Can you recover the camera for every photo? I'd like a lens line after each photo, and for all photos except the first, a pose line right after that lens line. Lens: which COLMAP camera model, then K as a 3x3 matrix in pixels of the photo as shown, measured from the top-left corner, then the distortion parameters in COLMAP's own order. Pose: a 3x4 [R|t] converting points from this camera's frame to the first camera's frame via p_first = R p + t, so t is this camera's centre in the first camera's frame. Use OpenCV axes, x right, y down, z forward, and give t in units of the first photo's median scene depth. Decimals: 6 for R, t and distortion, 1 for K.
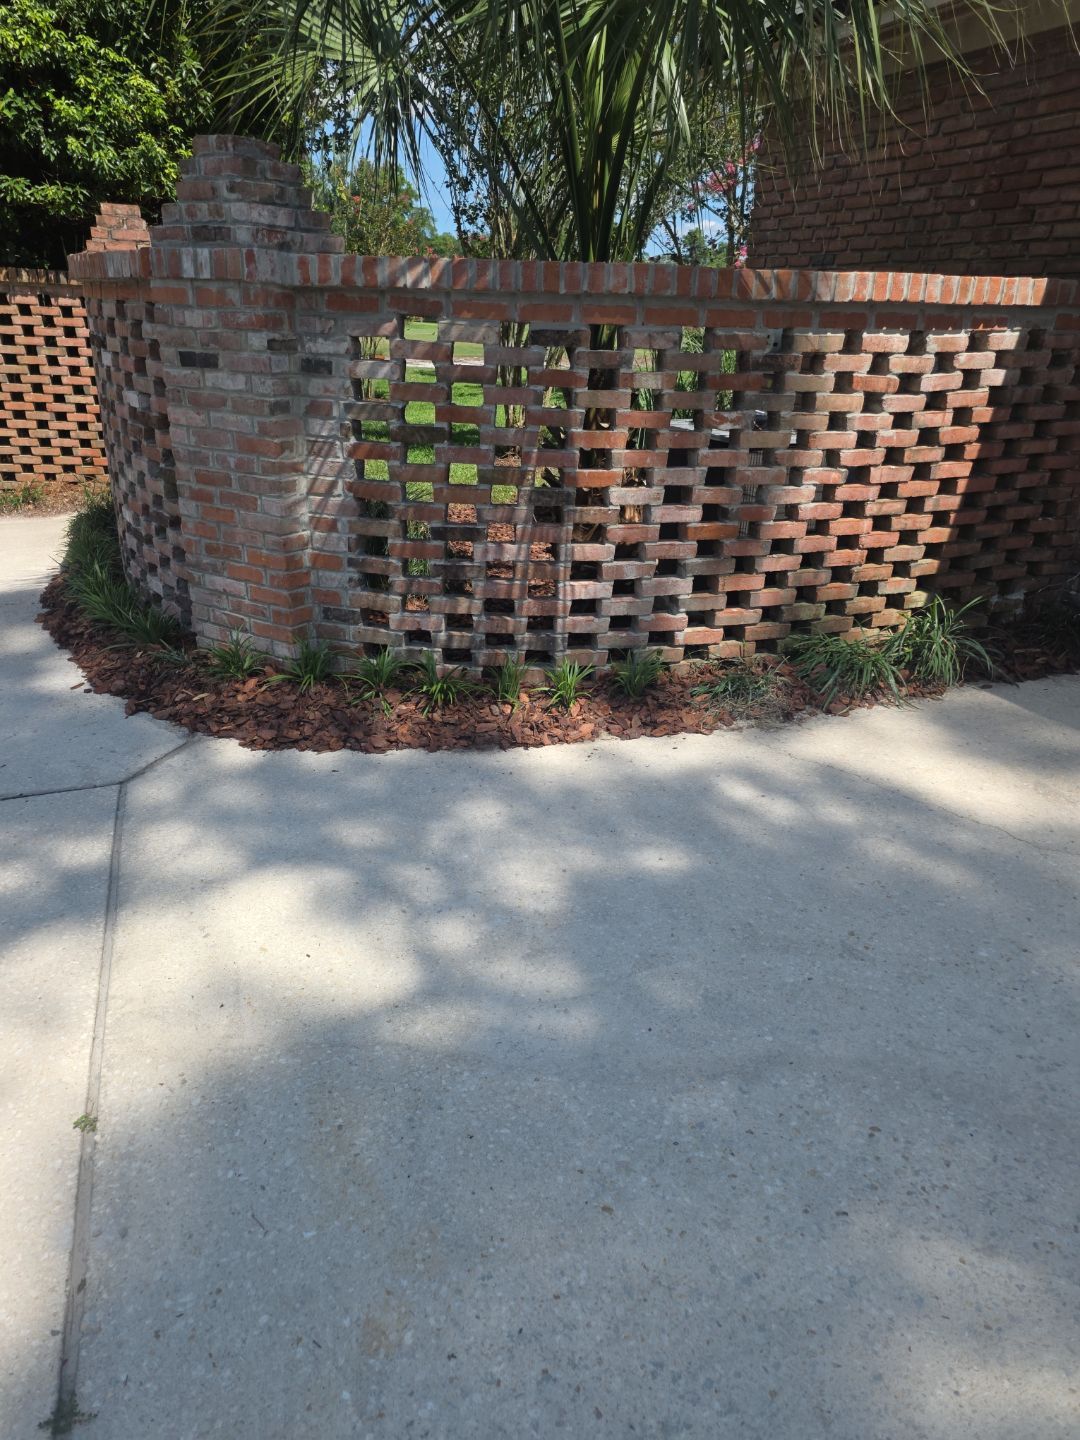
lens RADIAL K [[968.4, 0, 549.3], [0, 968.4, 725.4], [0, 0, 1]] dist [0.032802, -0.015330]
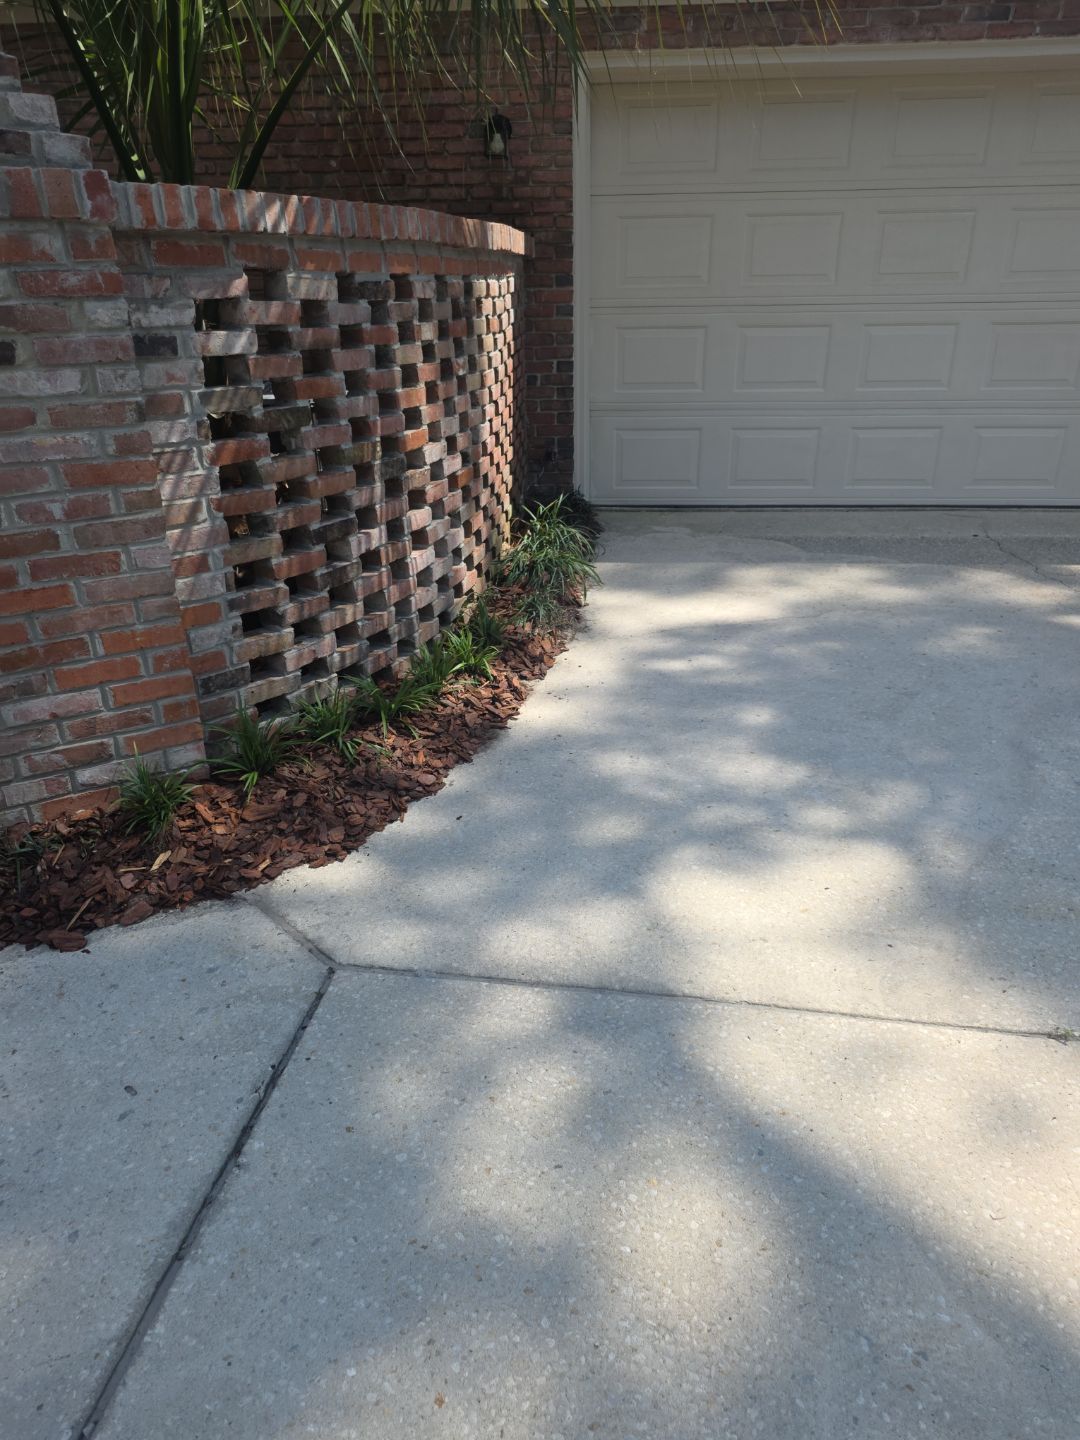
lens RADIAL K [[968.4, 0, 544.0], [0, 968.4, 716.8], [0, 0, 1]] dist [0.032802, -0.015330]
pose [[0.477725, -0.387812, 0.788277, -0.717379], [0.374163, 0.901657, 0.216835, -0.163806], [-0.794846, 0.191357, 0.575849, 0.394997]]
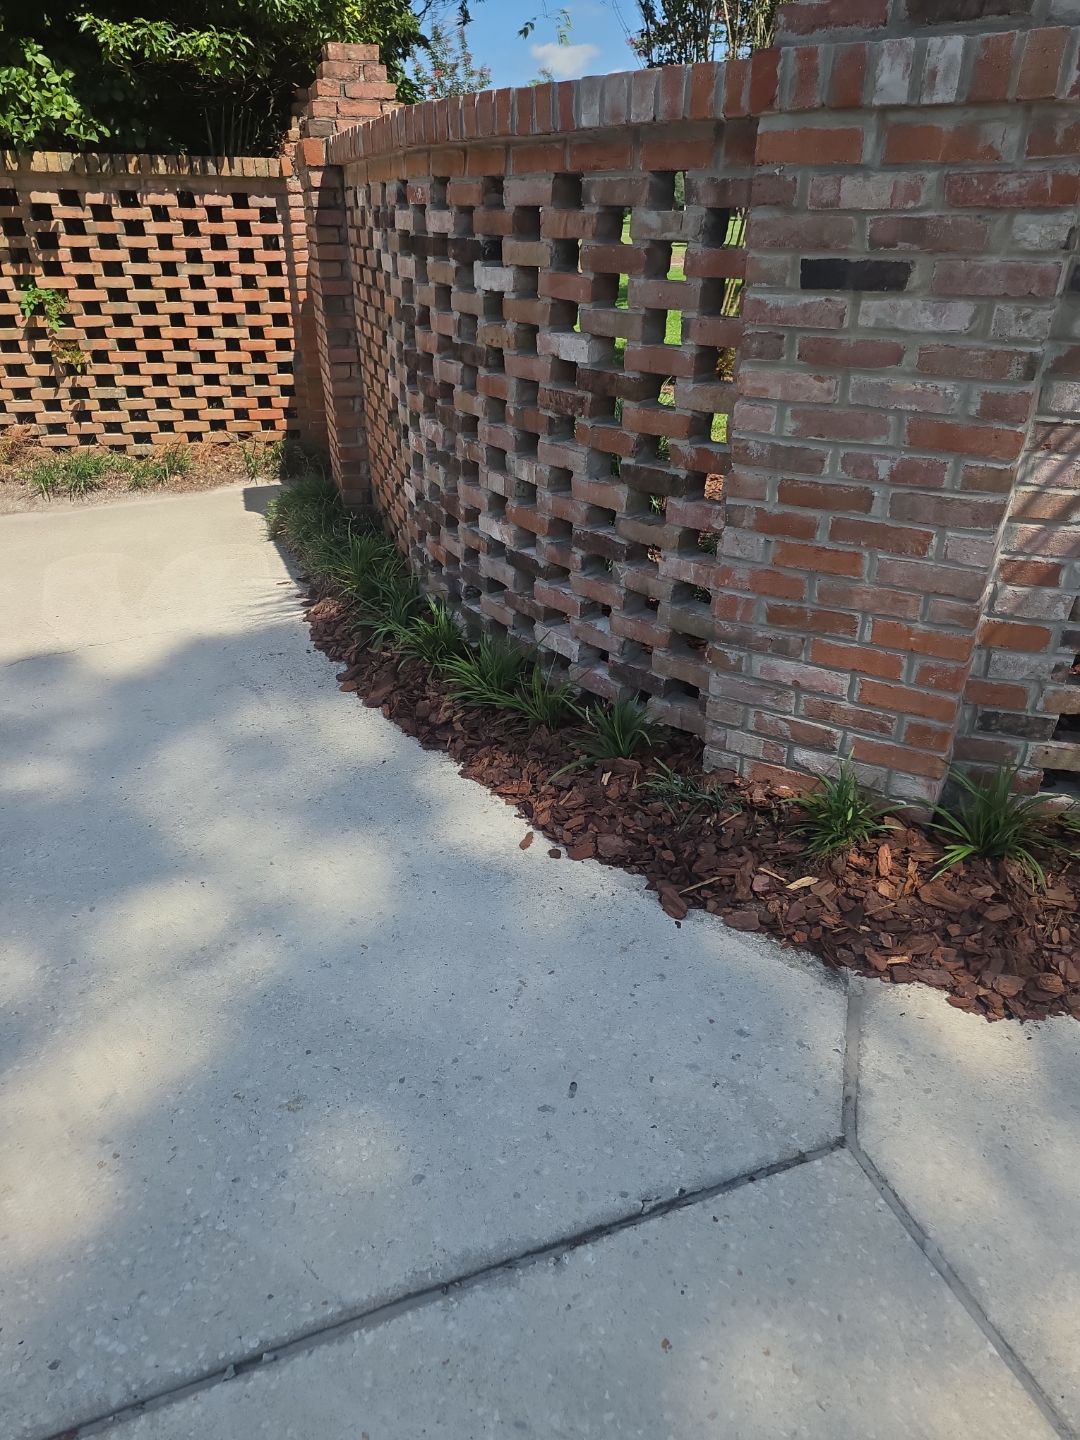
lens RADIAL K [[968.4, 0, 536.7], [0, 968.4, 721.9], [0, 0, 1]] dist [0.032802, -0.015330]
pose [[0.999624, -0.027395, -0.001304, -0.512631], [0.027411, 0.996383, 0.080436, -0.174667], [-0.000904, -0.080442, 0.996759, 0.438793]]
